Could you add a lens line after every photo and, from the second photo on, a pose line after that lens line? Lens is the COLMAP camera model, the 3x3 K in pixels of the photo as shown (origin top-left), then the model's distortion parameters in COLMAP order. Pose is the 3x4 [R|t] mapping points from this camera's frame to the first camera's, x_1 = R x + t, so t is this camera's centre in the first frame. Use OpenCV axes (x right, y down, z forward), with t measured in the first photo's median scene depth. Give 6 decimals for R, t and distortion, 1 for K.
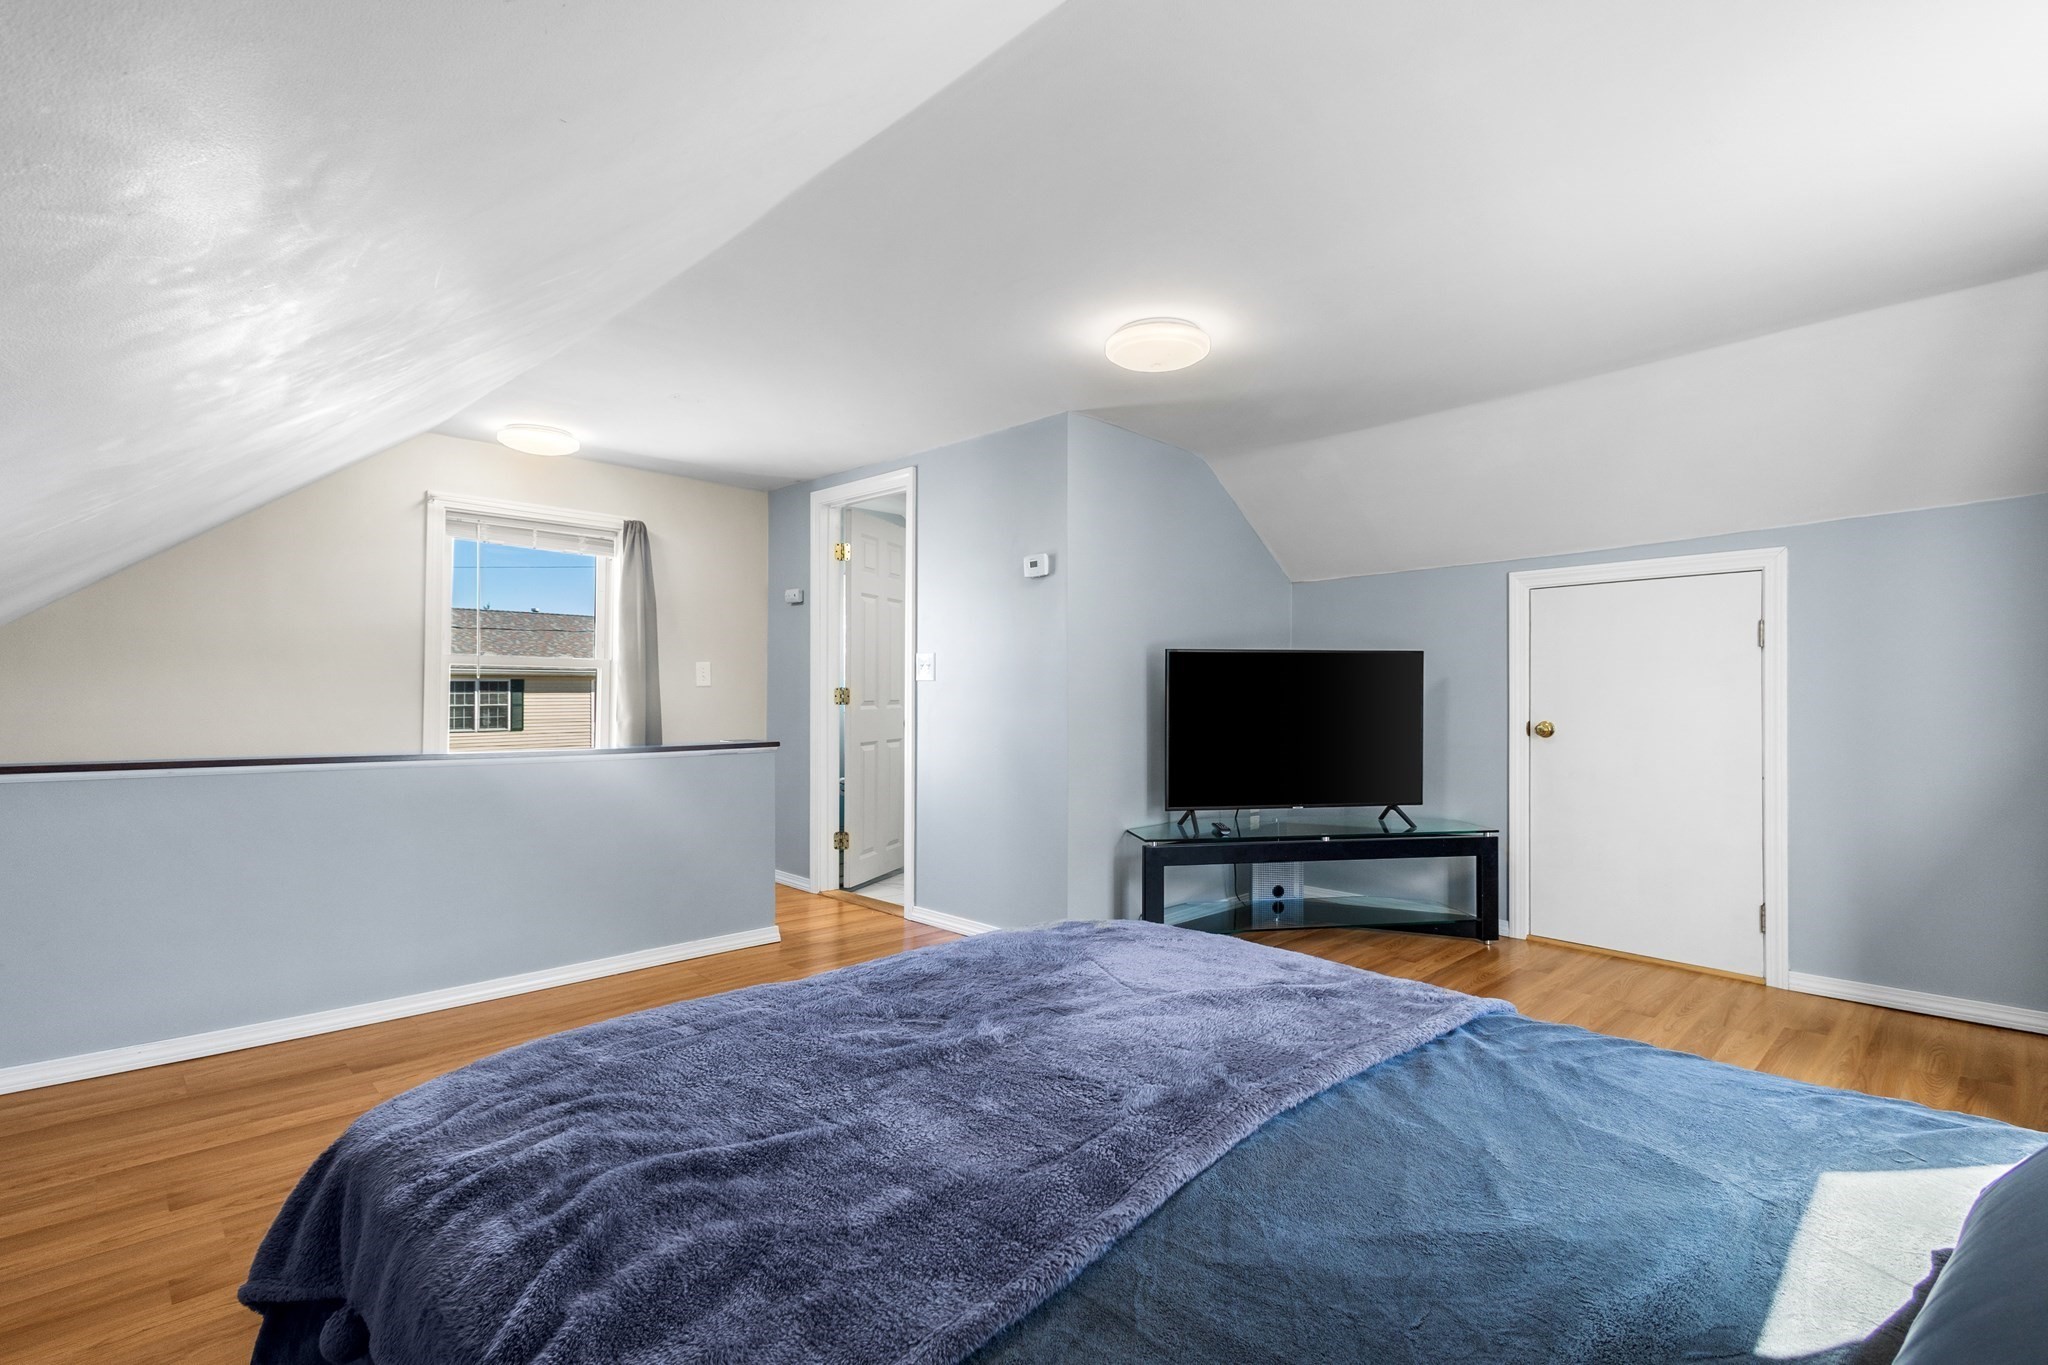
lens RADIAL K [[962.1, 0, 1025.8], [0, 962.1, 678.8], [0, 0, 1]] dist [0.008554, -0.000506]
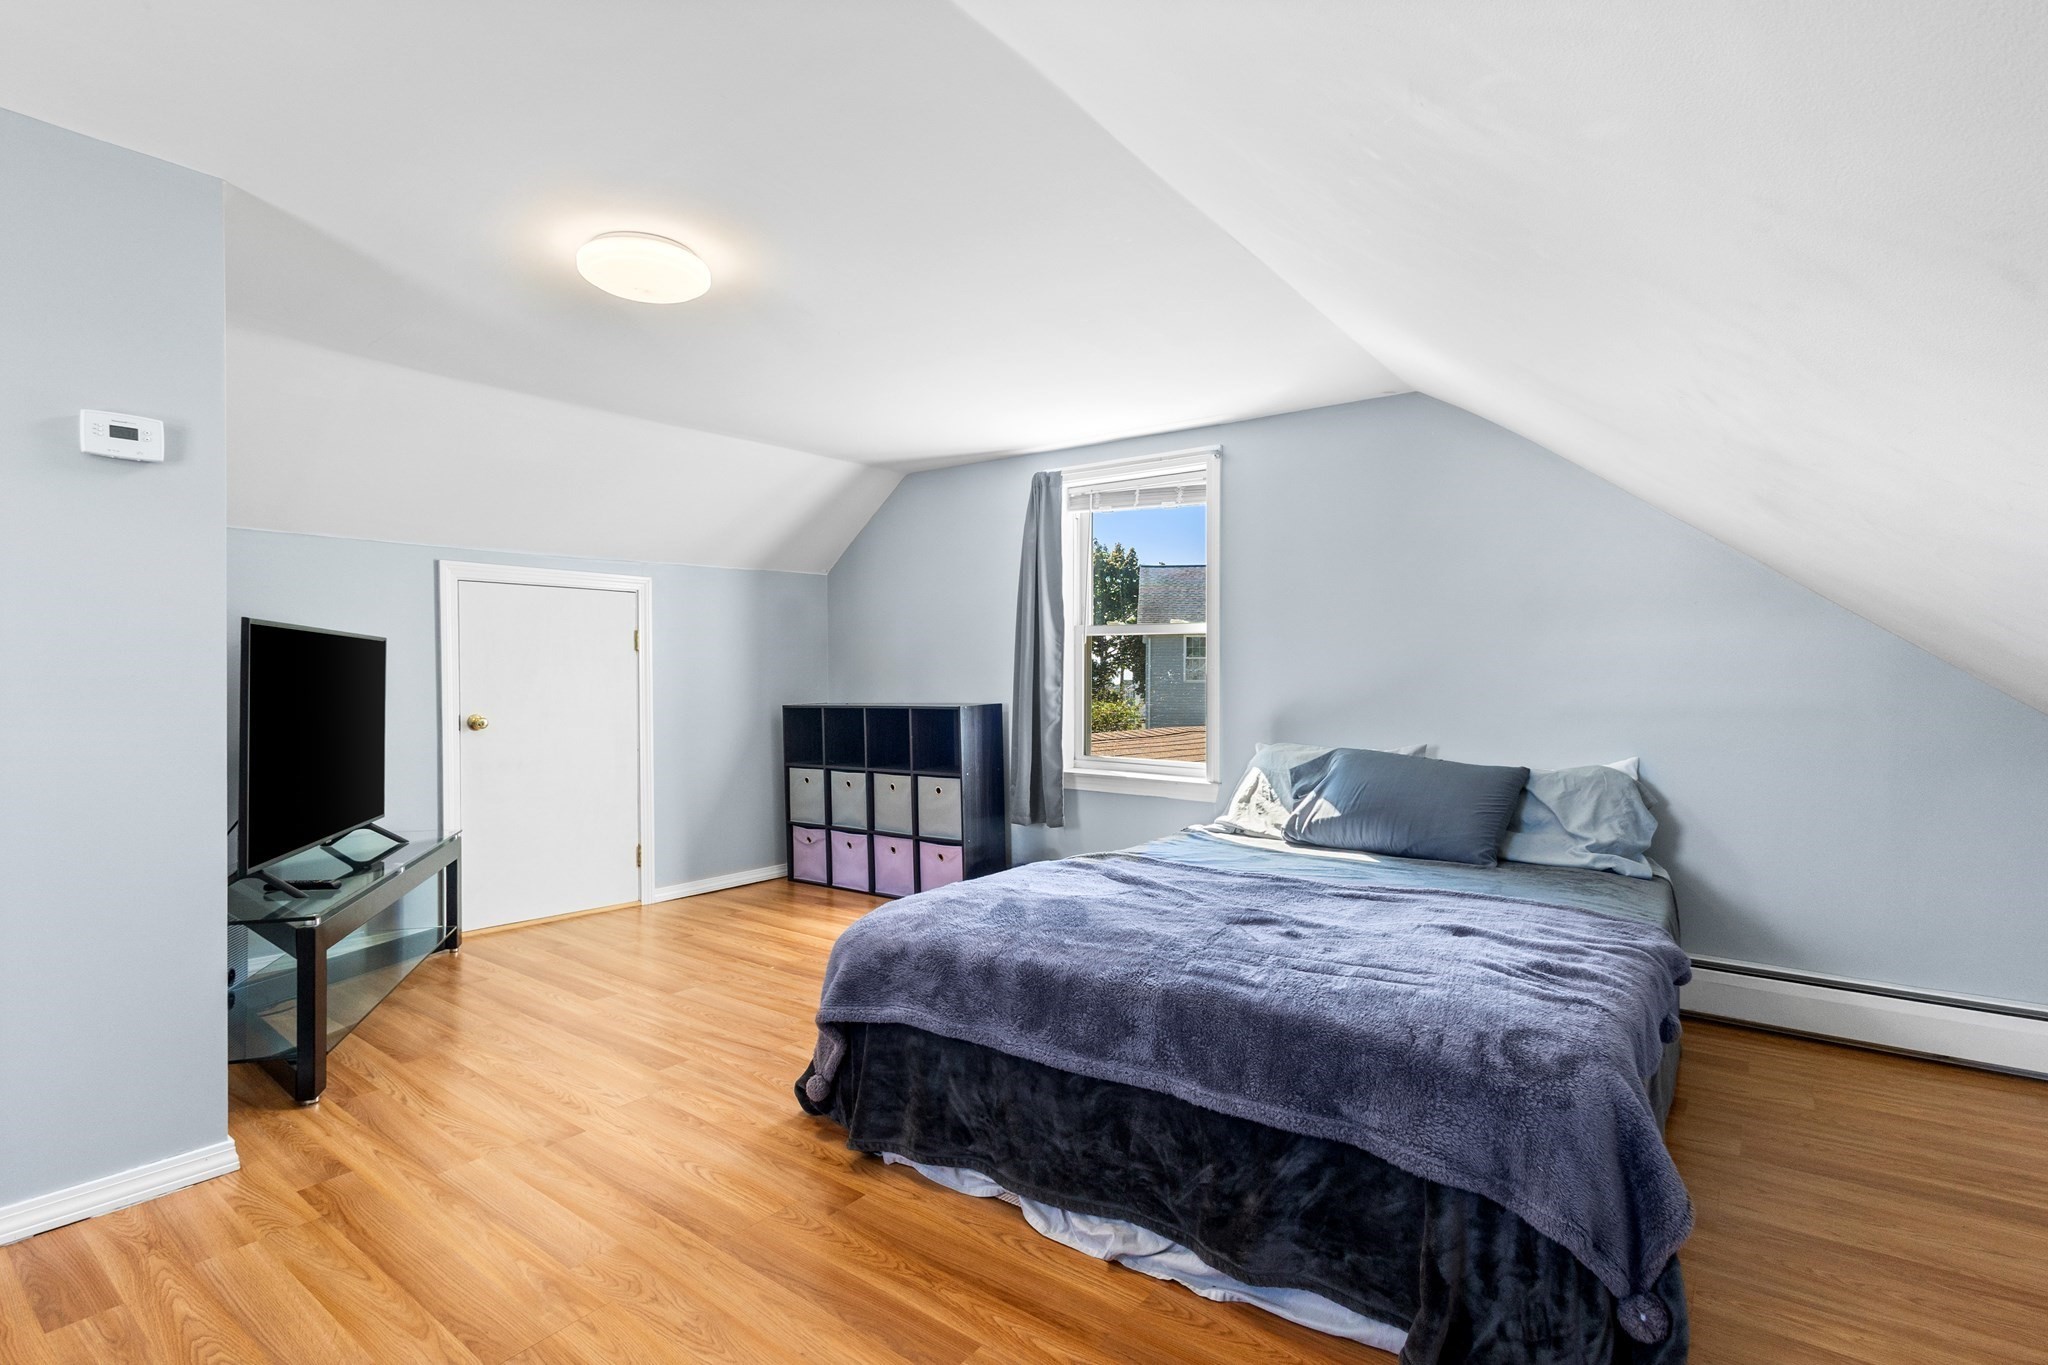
lens RADIAL K [[962.1, 0, 1025.8], [0, 962.1, 678.8], [0, 0, 1]] dist [0.008554, -0.000506]
pose [[-0.128838, 0.007808, 0.991635, -0.565695], [-0.008419, 0.999924, -0.008967, 0.012027], [-0.991630, -0.009503, -0.128763, 0.594947]]
